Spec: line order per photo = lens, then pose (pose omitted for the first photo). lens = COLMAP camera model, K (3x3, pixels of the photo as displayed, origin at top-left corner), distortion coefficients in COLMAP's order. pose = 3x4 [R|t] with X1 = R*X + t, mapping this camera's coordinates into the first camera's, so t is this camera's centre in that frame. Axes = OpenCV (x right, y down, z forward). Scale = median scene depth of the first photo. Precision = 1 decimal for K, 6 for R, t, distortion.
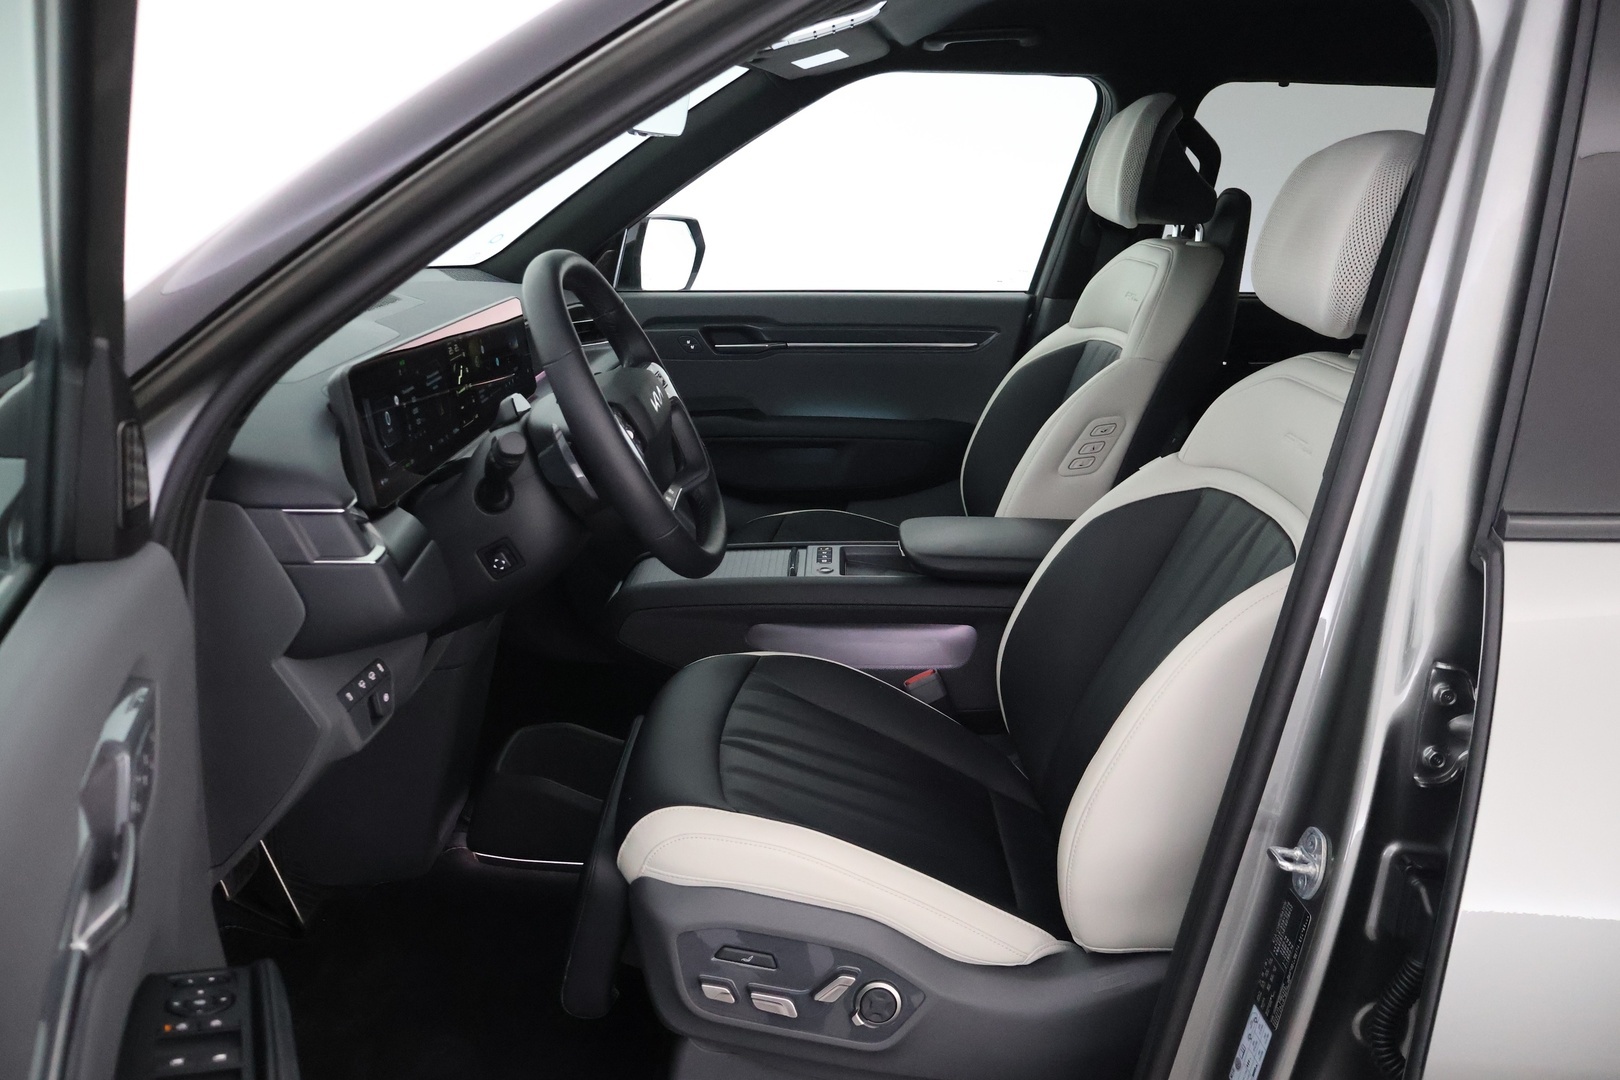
lens RADIAL K [[1342.5, 0, 810.0], [0, 1342.5, 540.0], [0, 0, 1]] dist [-0.002892, -0.003080]
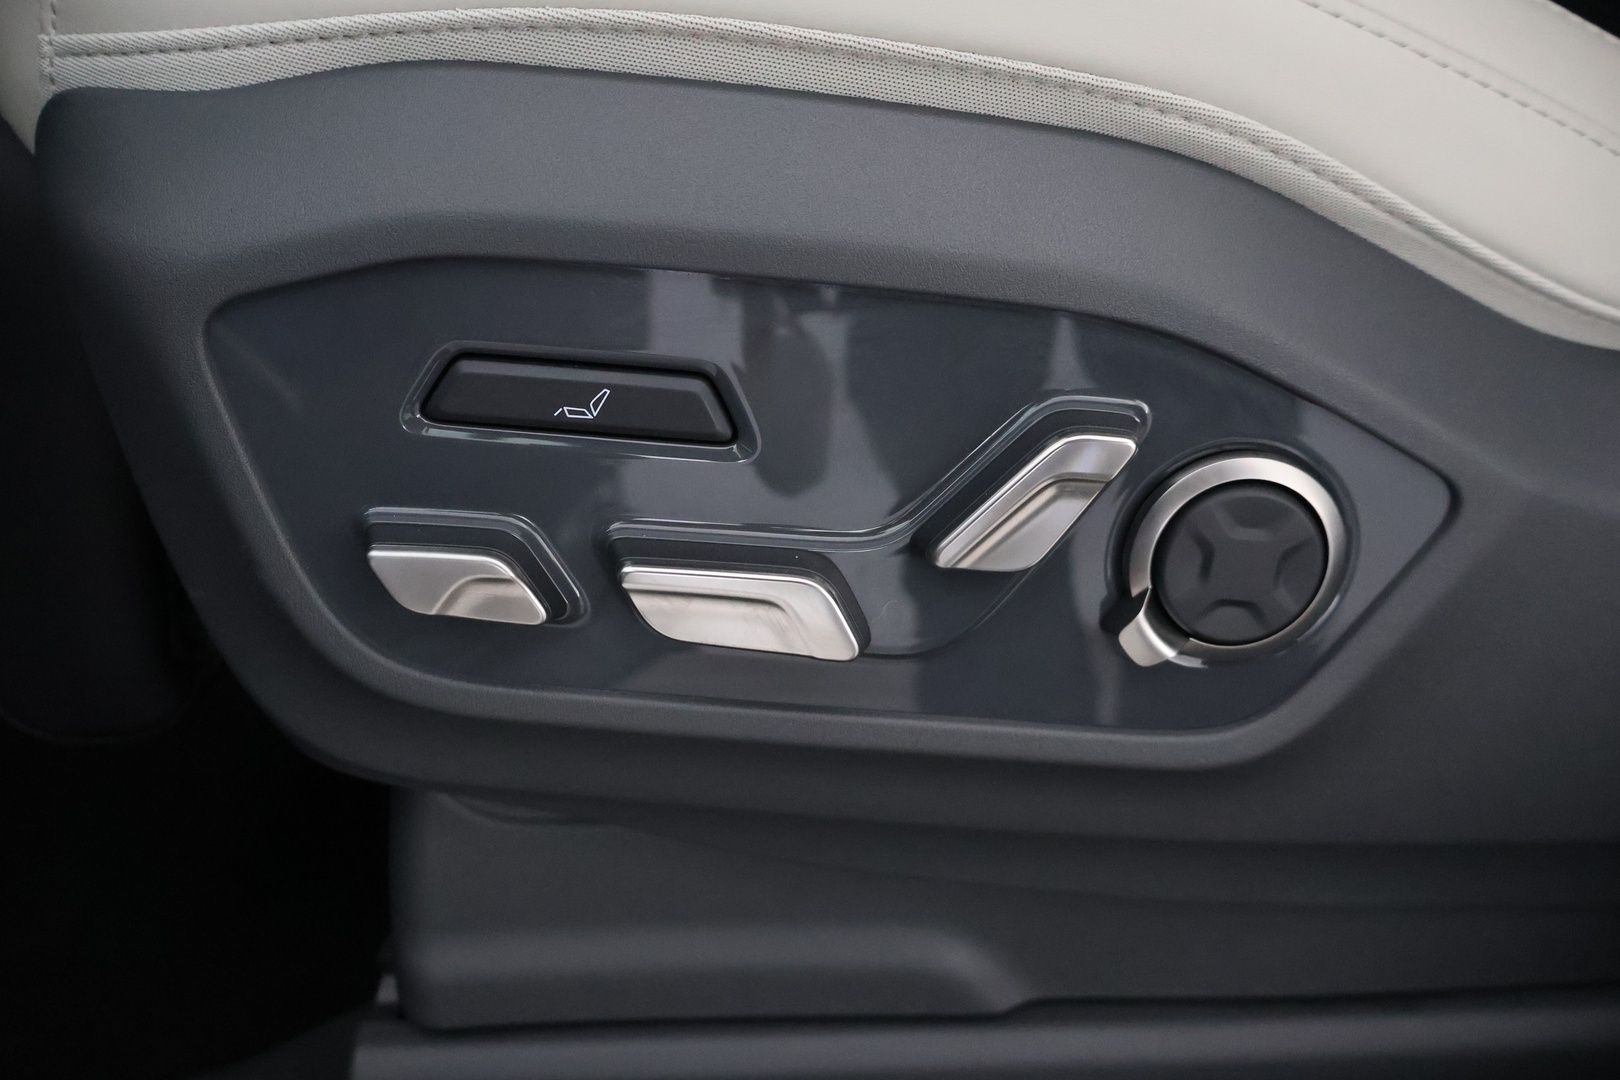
lens RADIAL K [[1362.2, 0, 810.0], [0, 1362.2, 540.0], [0, 0, 1]] dist [-0.010283, -0.004956]
pose [[0.994821, -0.101621, 0.002219, -0.015851], [0.098097, 0.965580, 0.240898, 0.286038], [-0.026623, -0.239432, 0.970548, 0.798885]]
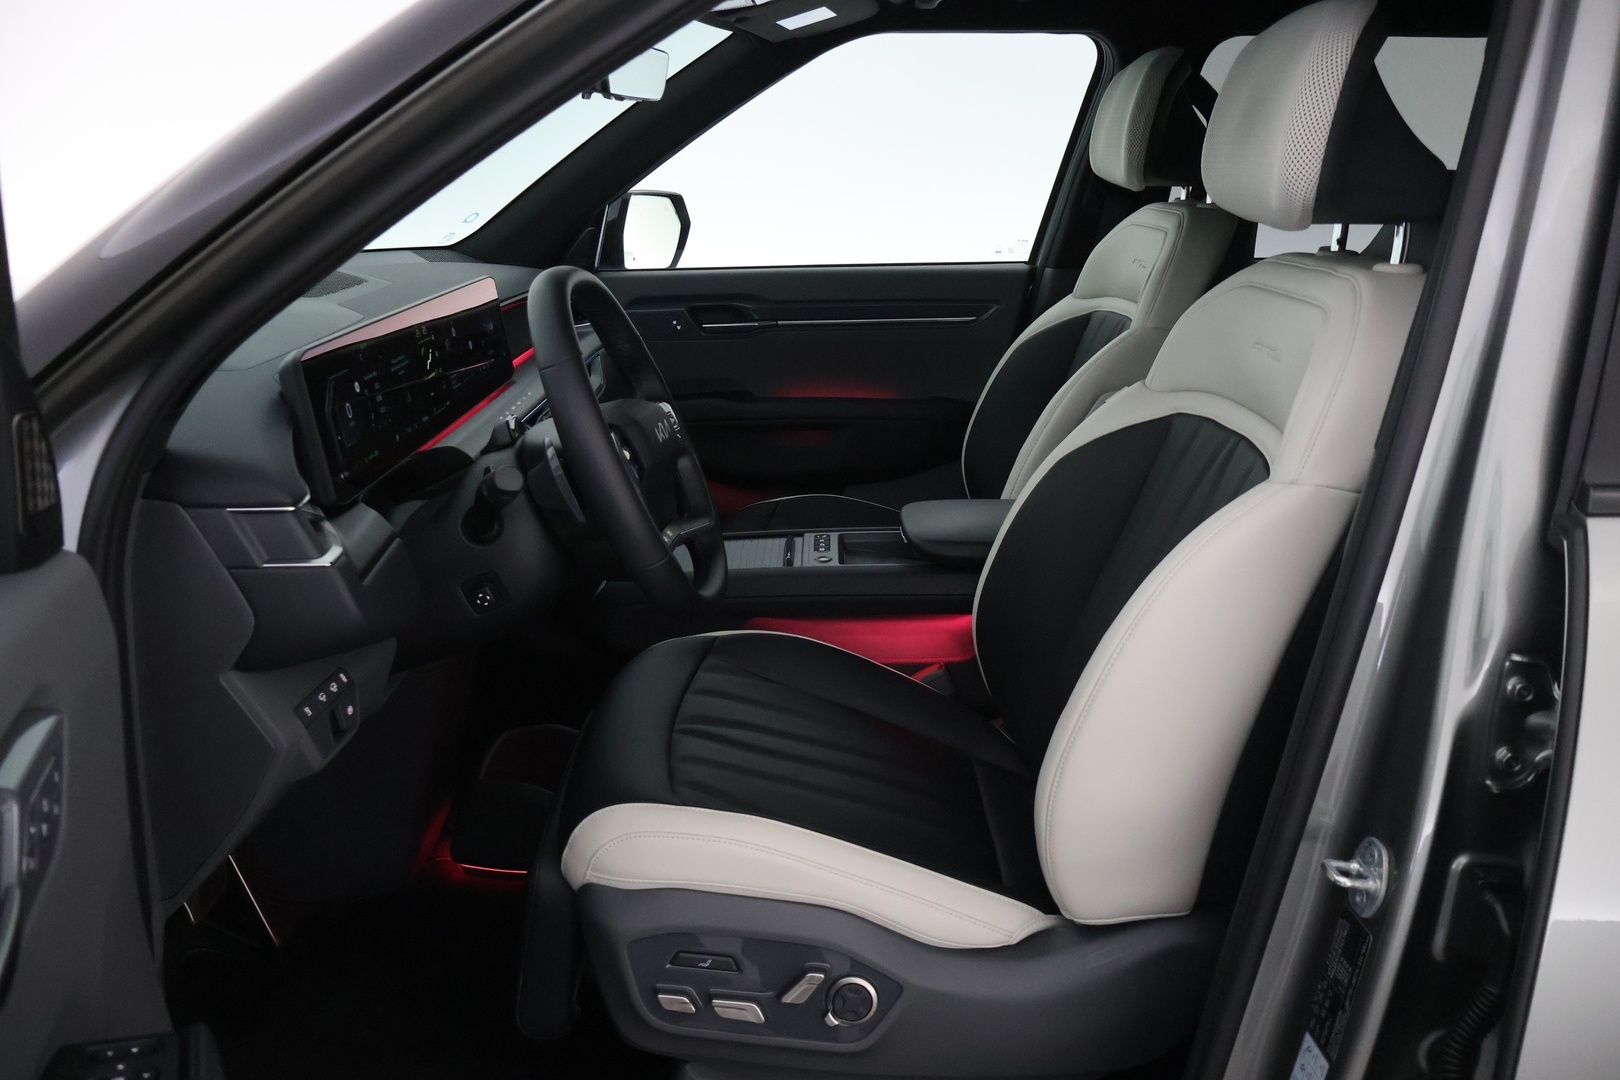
lens RADIAL K [[1362.2, 0, 810.0], [0, 1362.2, 540.0], [0, 0, 1]] dist [-0.010283, -0.004956]
pose [[0.999775, -0.020962, 0.003305, -0.001208], [0.020923, 0.999714, 0.011573, -0.003419], [-0.003546, -0.011502, 0.999928, 0.066735]]
